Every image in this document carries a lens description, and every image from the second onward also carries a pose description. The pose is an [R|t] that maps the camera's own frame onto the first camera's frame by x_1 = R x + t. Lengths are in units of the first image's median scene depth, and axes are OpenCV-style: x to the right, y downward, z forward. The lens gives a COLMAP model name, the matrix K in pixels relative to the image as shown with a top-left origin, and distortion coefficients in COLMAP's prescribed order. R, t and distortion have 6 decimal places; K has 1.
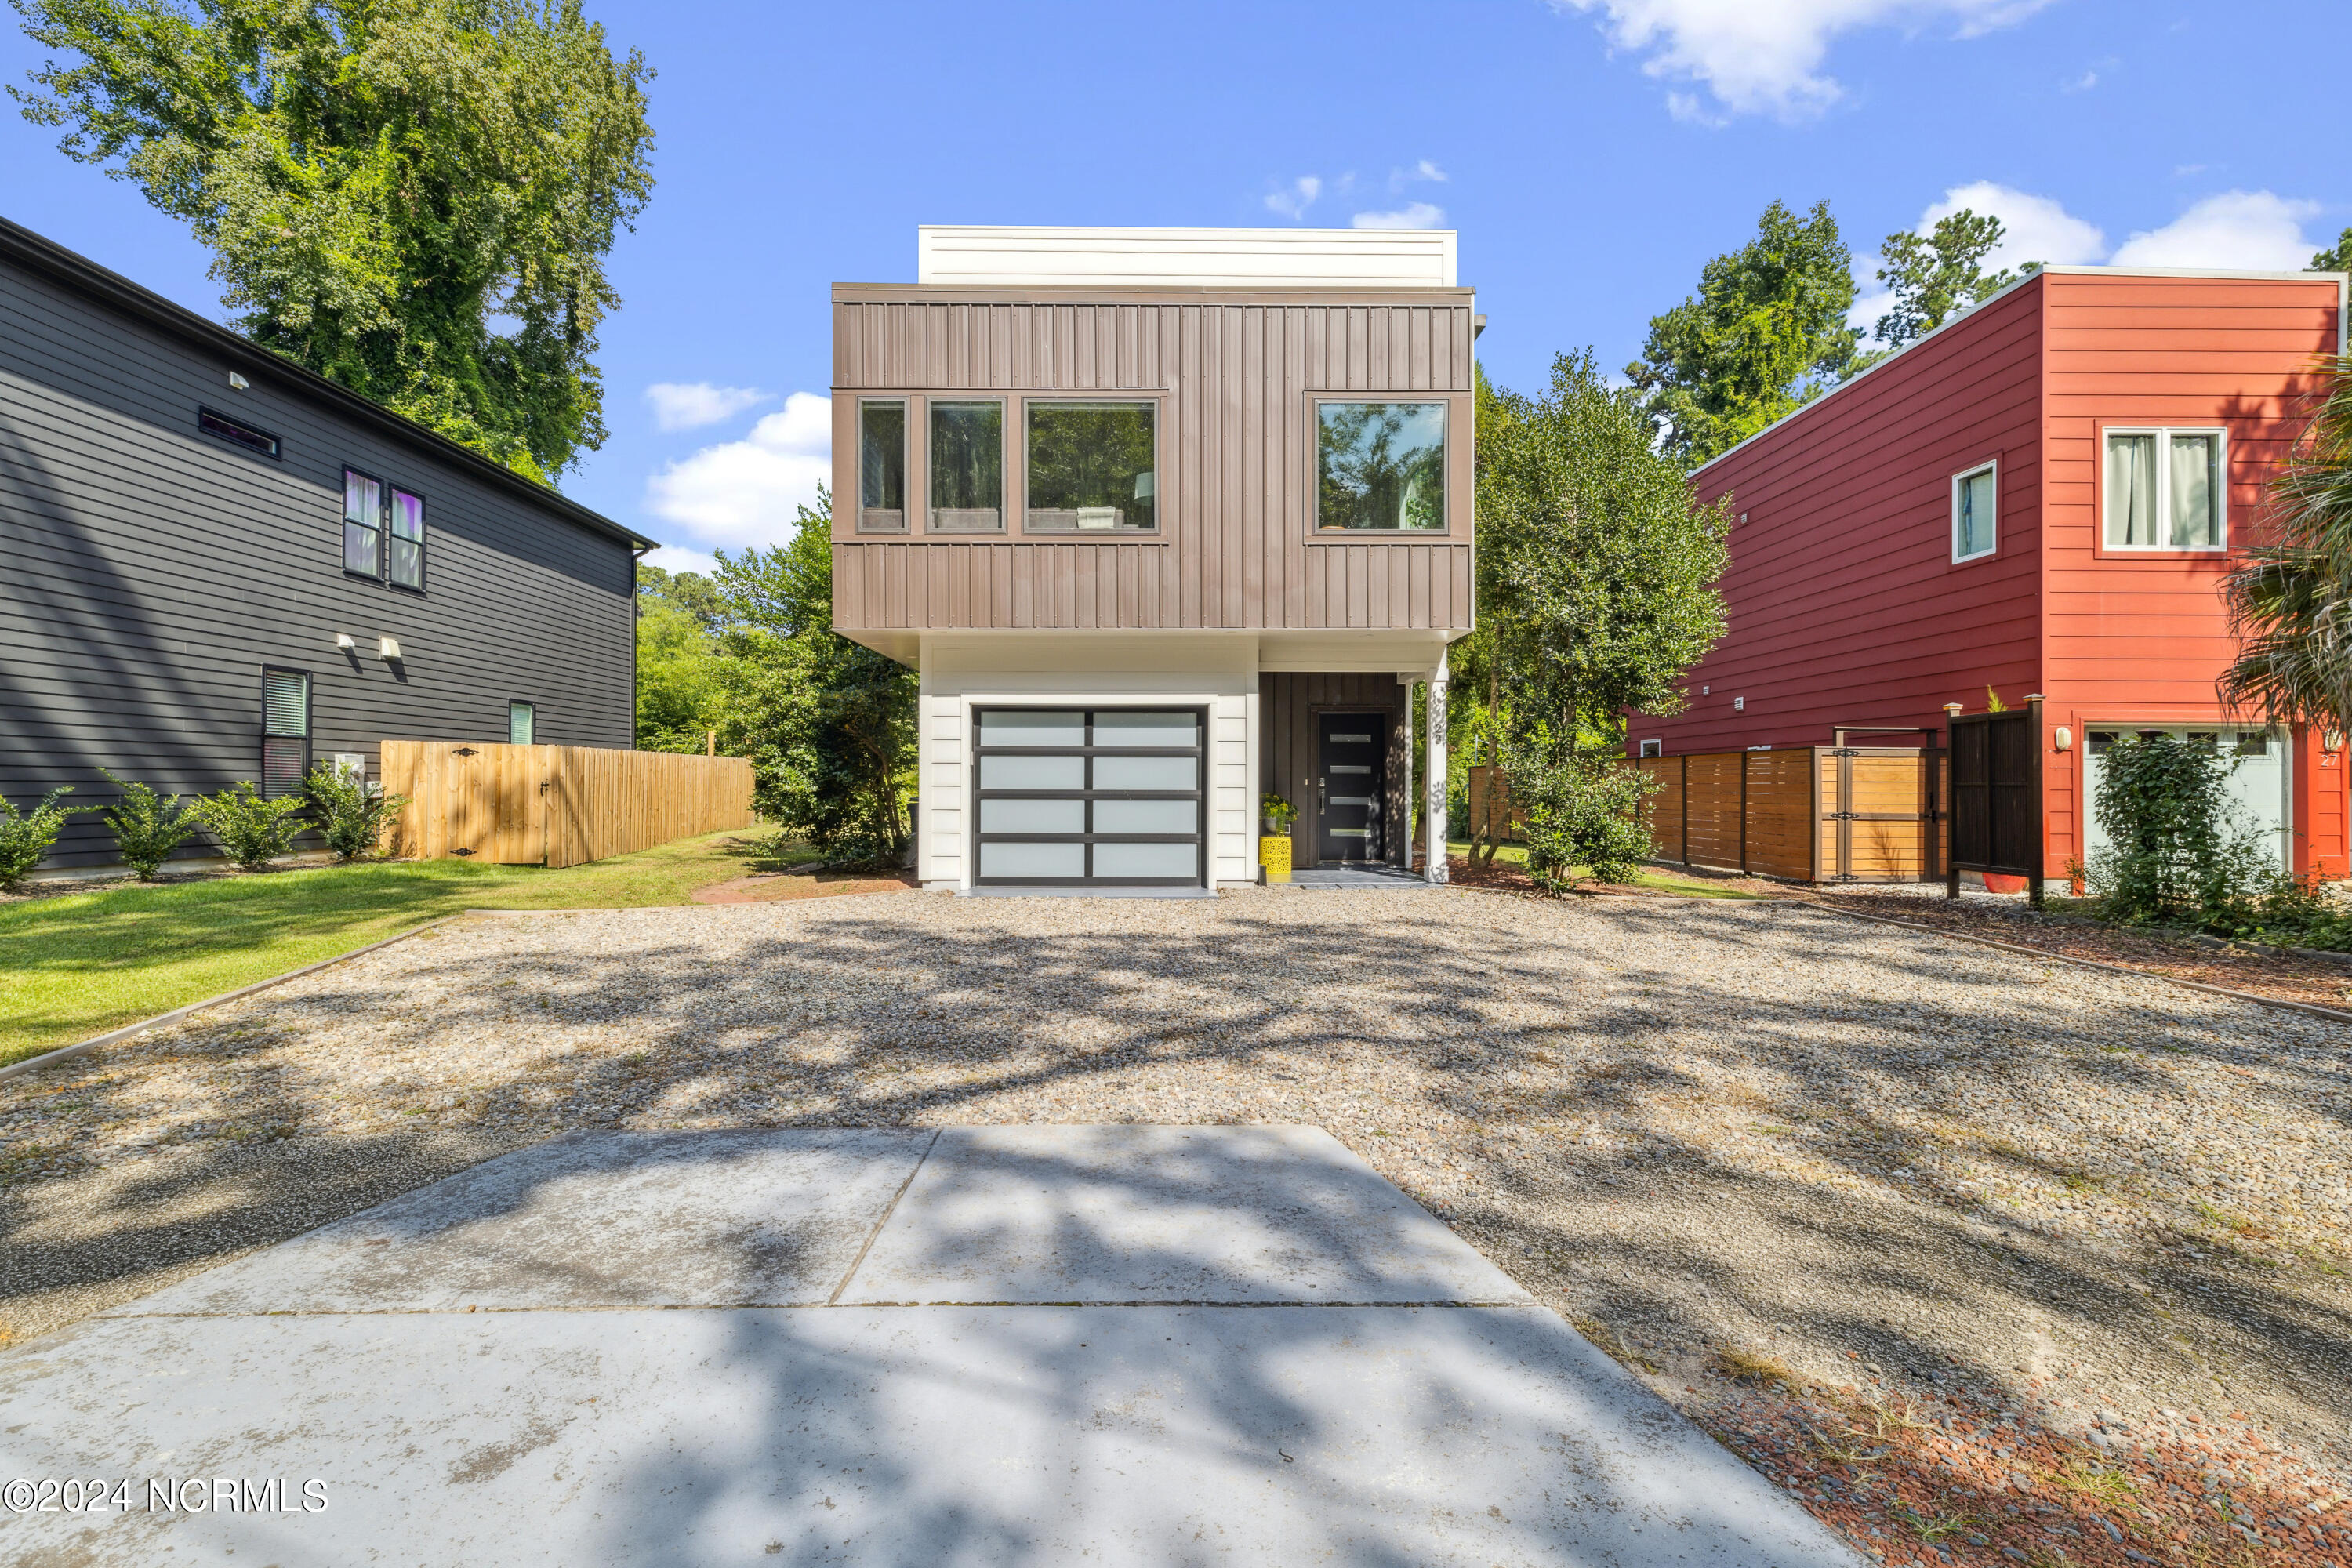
lens RADIAL K [[1078.1, 0, 1176.0], [0, 1078.1, 784.0], [0, 0, 1]] dist [0.005510, -0.000425]
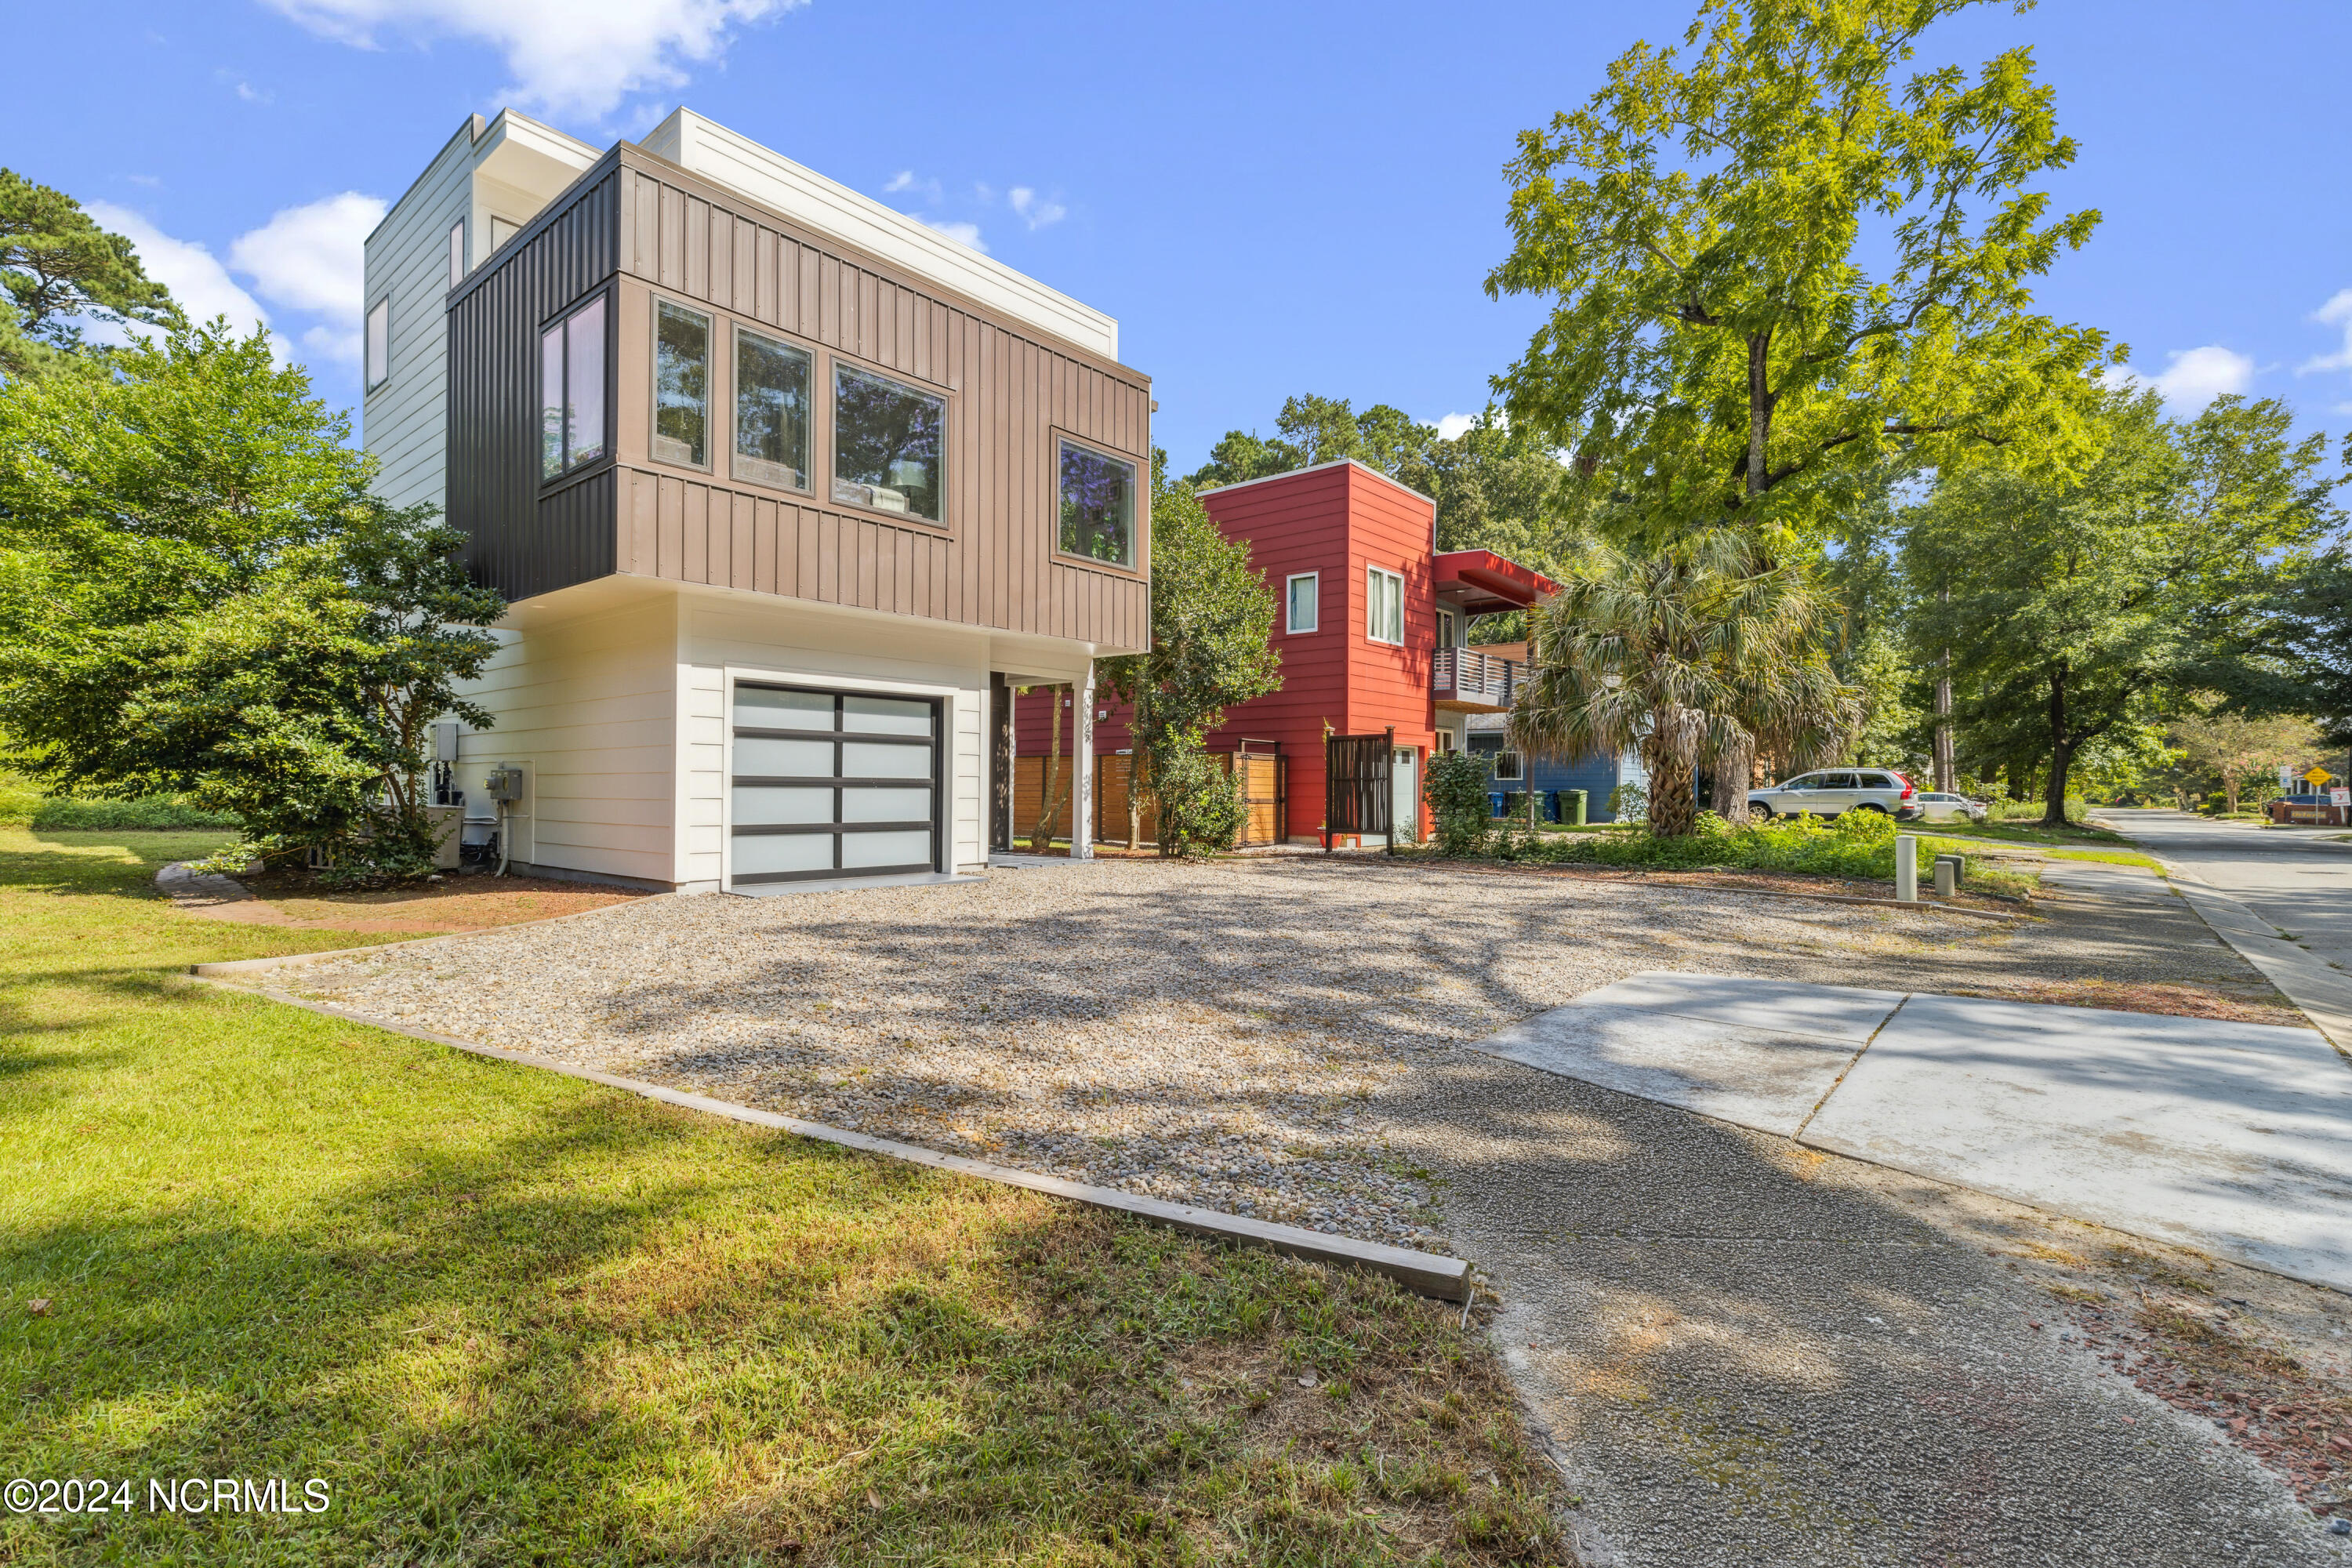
lens RADIAL K [[1058.9, 0, 1176.0], [0, 1058.9, 784.0], [0, 0, 1]] dist [0.000381, 0.000005]
pose [[0.658633, 0.004614, 0.752450, -0.586038], [-0.008203, 0.999966, 0.001049, 0.007974], [-0.752419, -0.006863, 0.658649, 0.159015]]
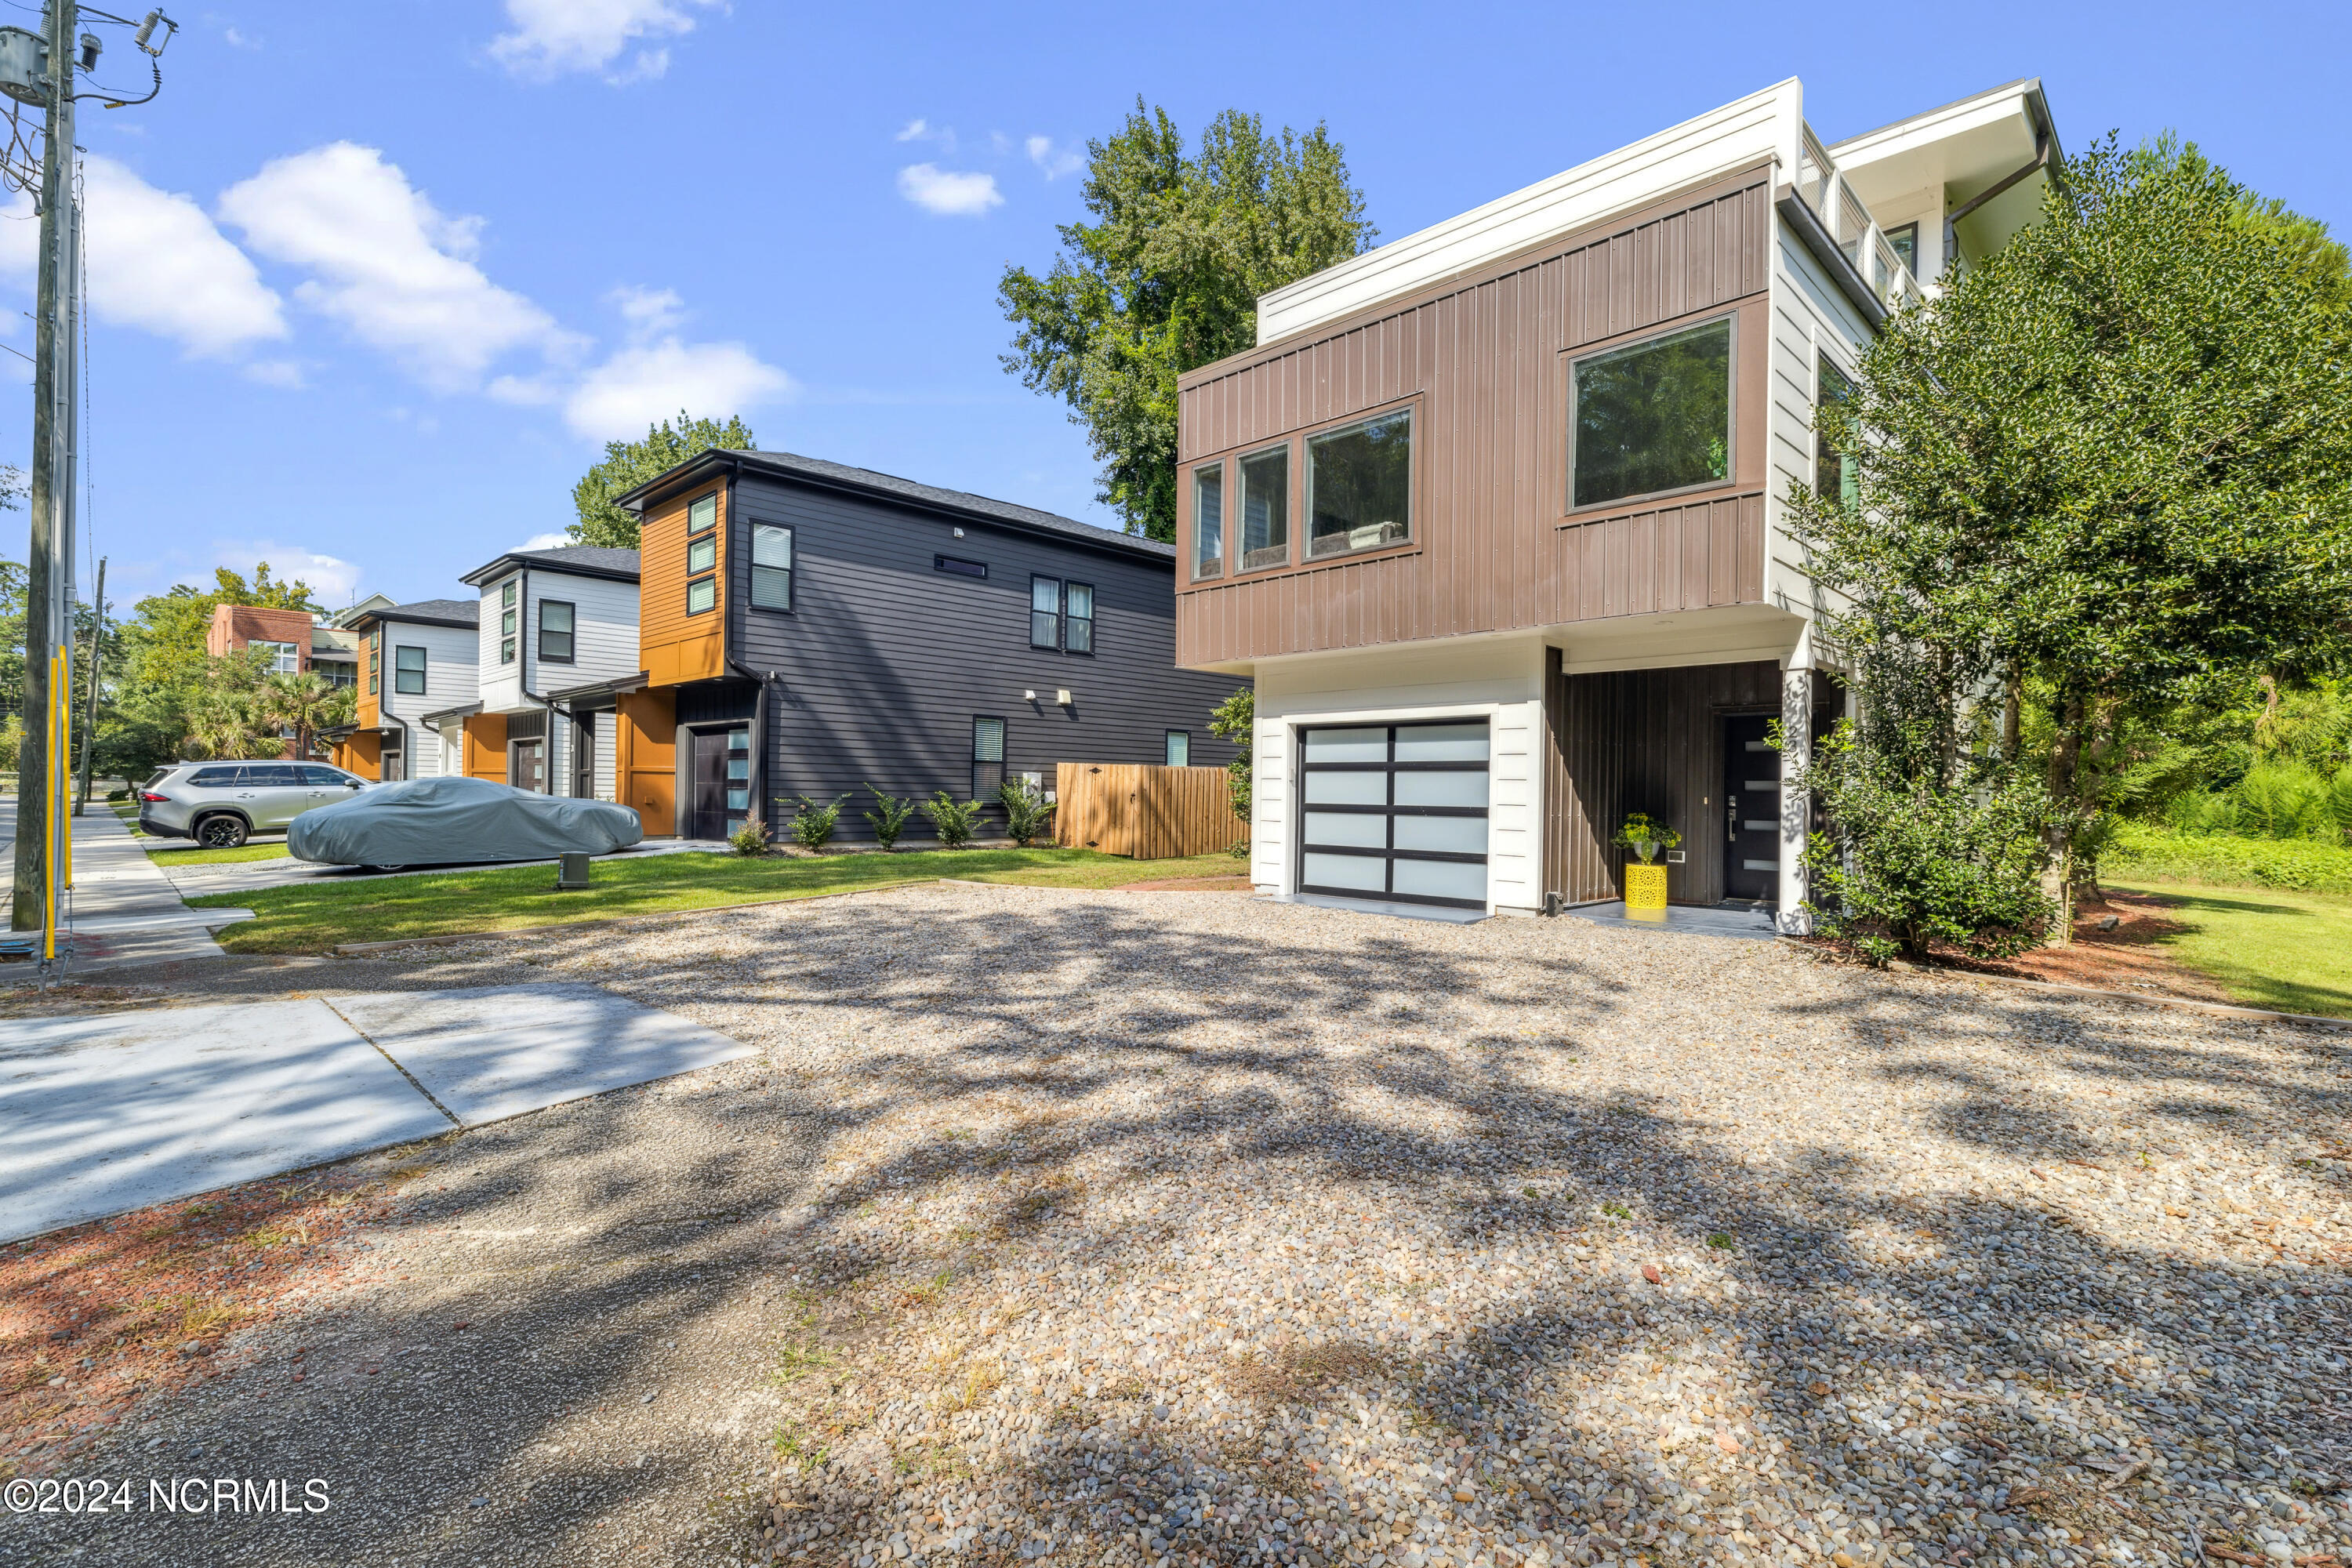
lens RADIAL K [[1101.7, 0, 1164.6], [0, 1101.7, 793.0], [0, 0, 1]] dist [-0.001341, -0.000123]
pose [[0.682434, 0.007926, -0.730905, 0.521584], [-0.010907, 0.999940, 0.000660, -0.004054], [0.730866, 0.007522, 0.682479, 0.148699]]
